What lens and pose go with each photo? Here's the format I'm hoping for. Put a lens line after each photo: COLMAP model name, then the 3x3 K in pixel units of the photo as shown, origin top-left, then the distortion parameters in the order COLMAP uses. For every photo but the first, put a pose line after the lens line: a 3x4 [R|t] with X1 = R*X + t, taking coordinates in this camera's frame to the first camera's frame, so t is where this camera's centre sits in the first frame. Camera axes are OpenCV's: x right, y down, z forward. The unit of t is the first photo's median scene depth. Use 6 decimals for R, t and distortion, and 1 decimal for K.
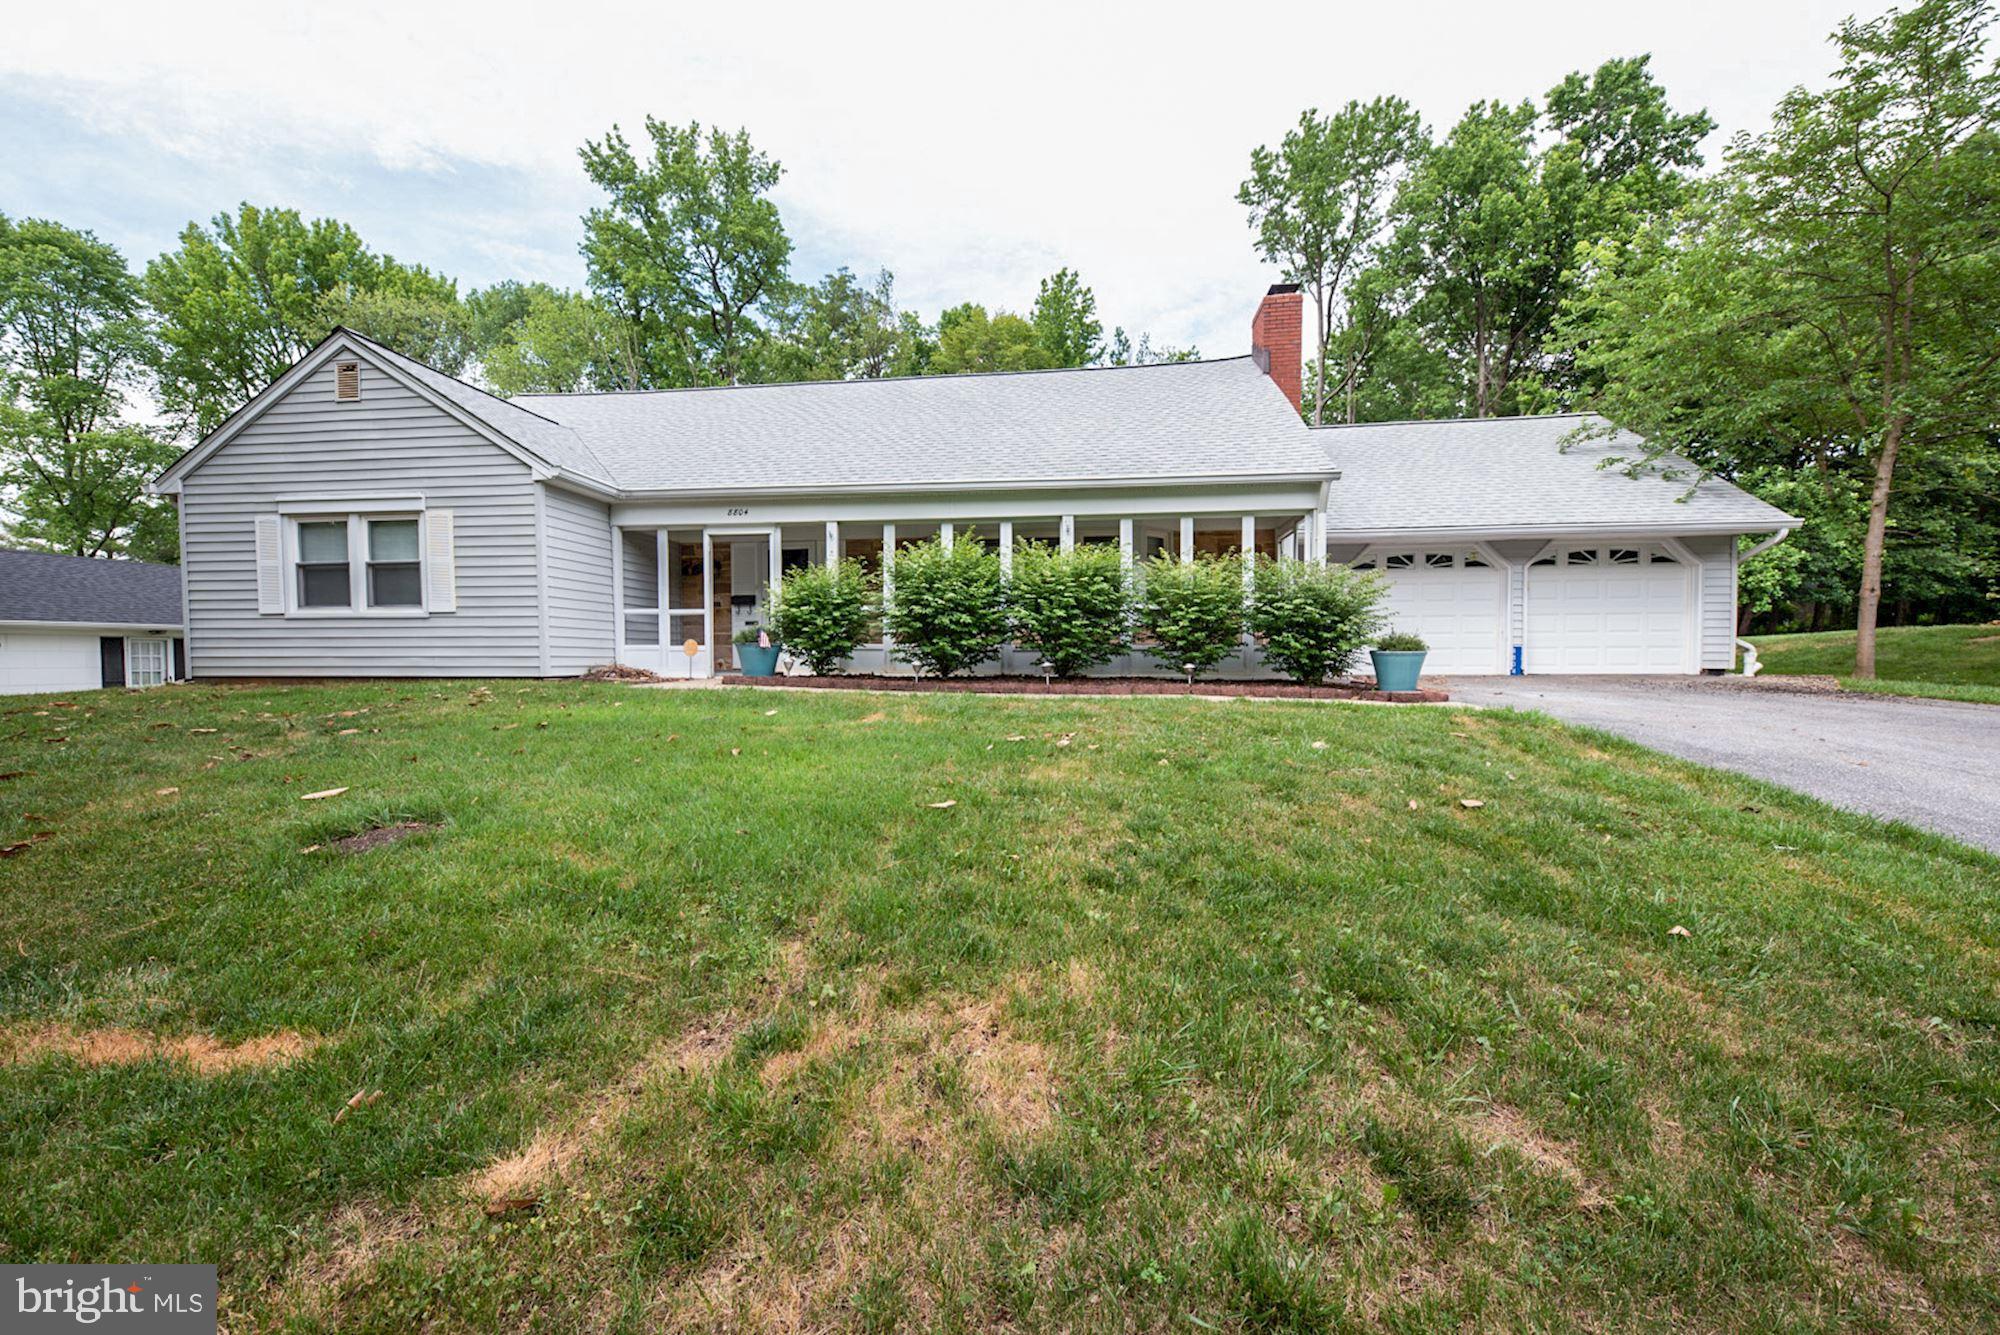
lens RADIAL K [[795.6, 0, 1007.0], [0, 795.6, 675.4], [0, 0, 1]] dist [0.022145, -0.012971]
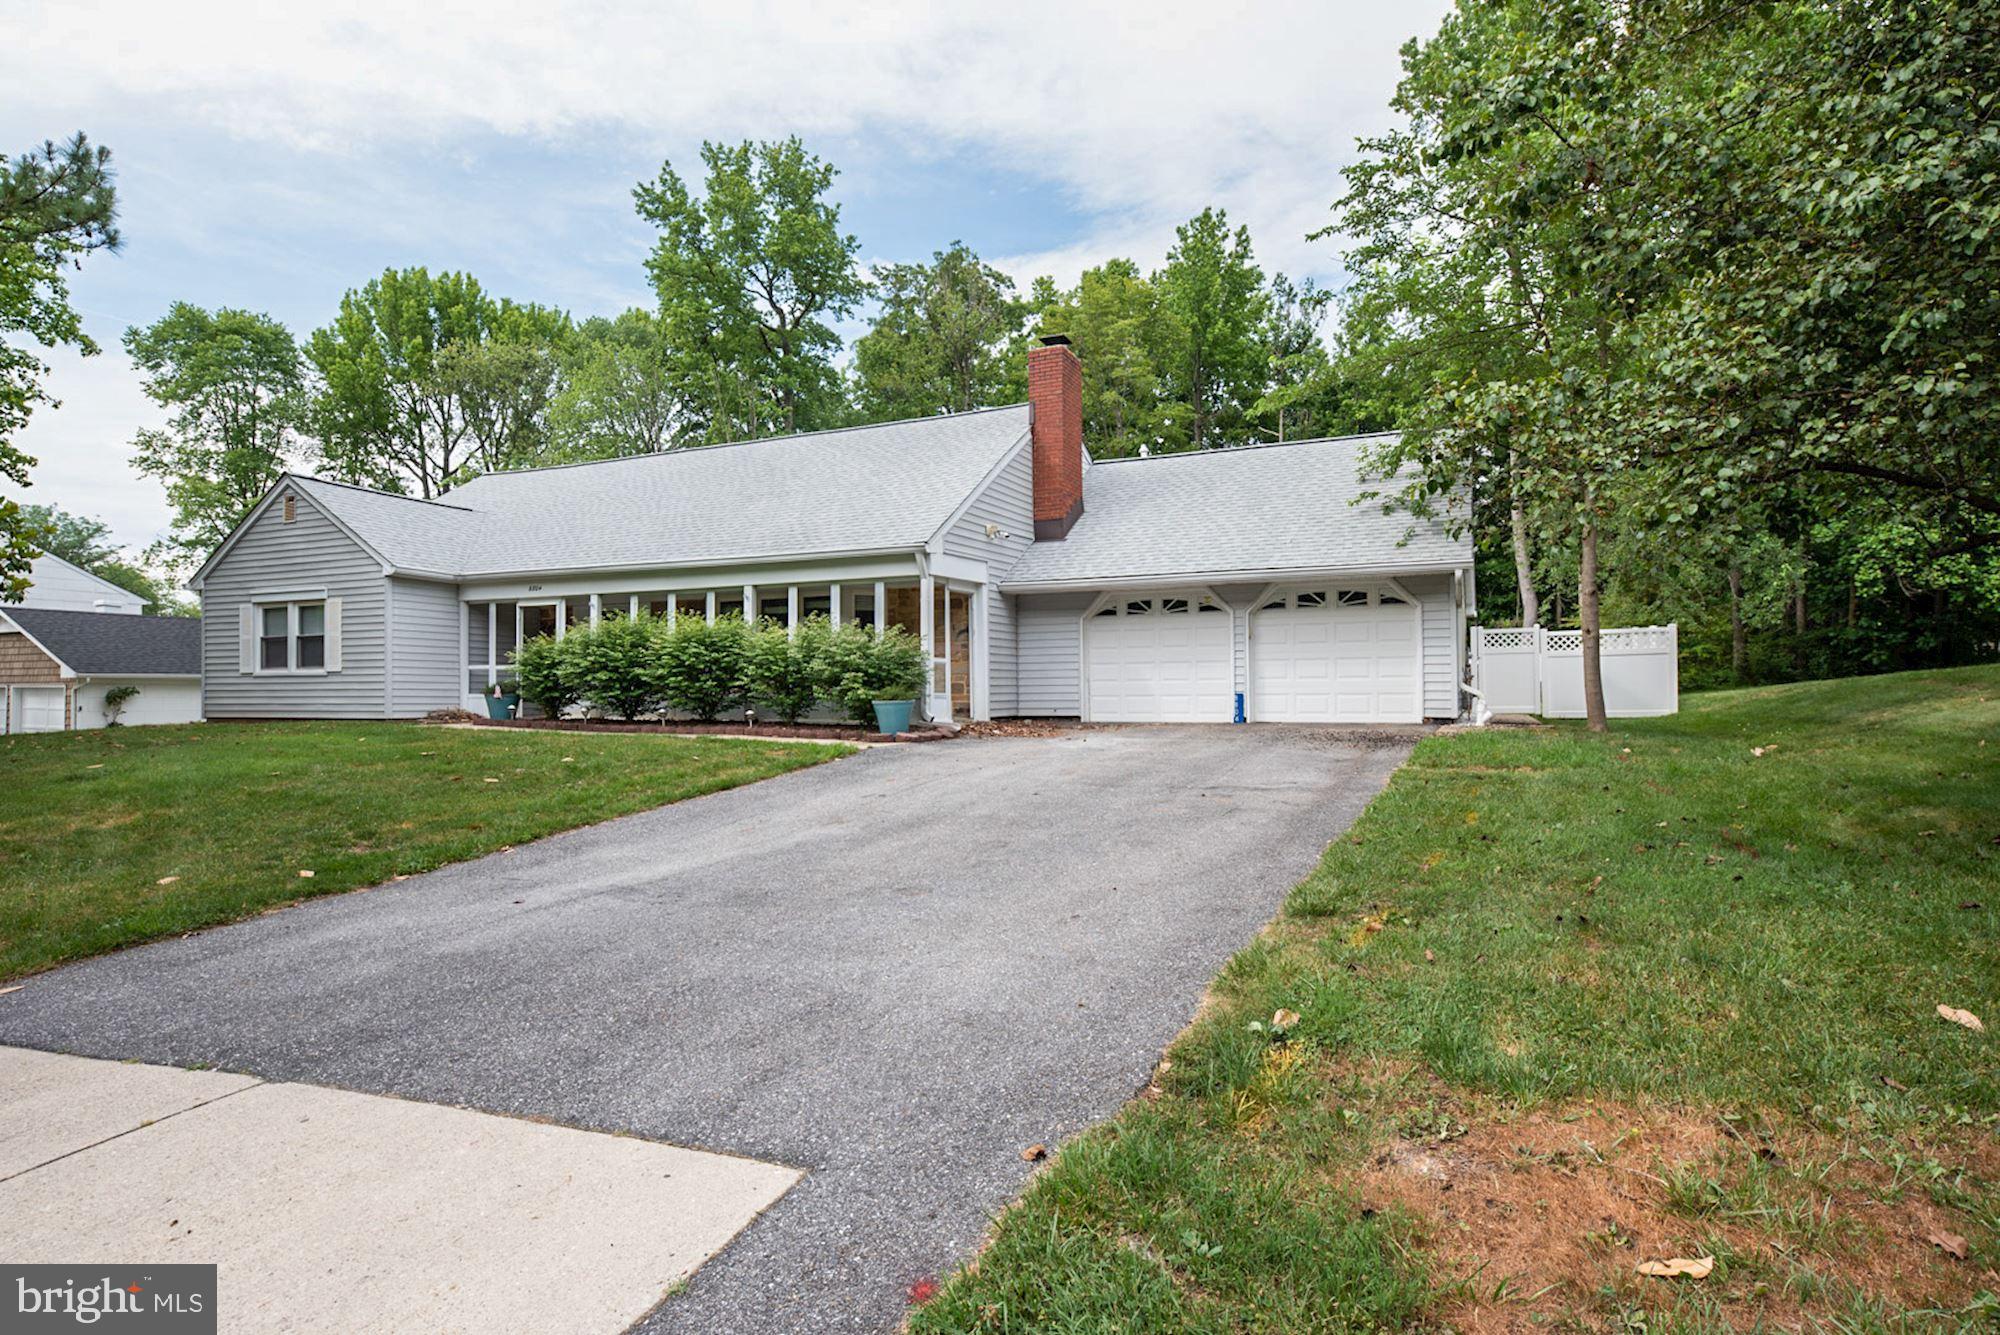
lens RADIAL K [[1119.5, 0, 1000.0], [0, 1119.5, 667.5], [0, 0, 1]] dist [0.005690, 0.000611]
pose [[0.950651, -0.008458, -0.310148, 0.866431], [-0.005750, 0.998976, -0.044869, -0.005295], [0.310210, 0.044438, 0.949629, -0.420990]]
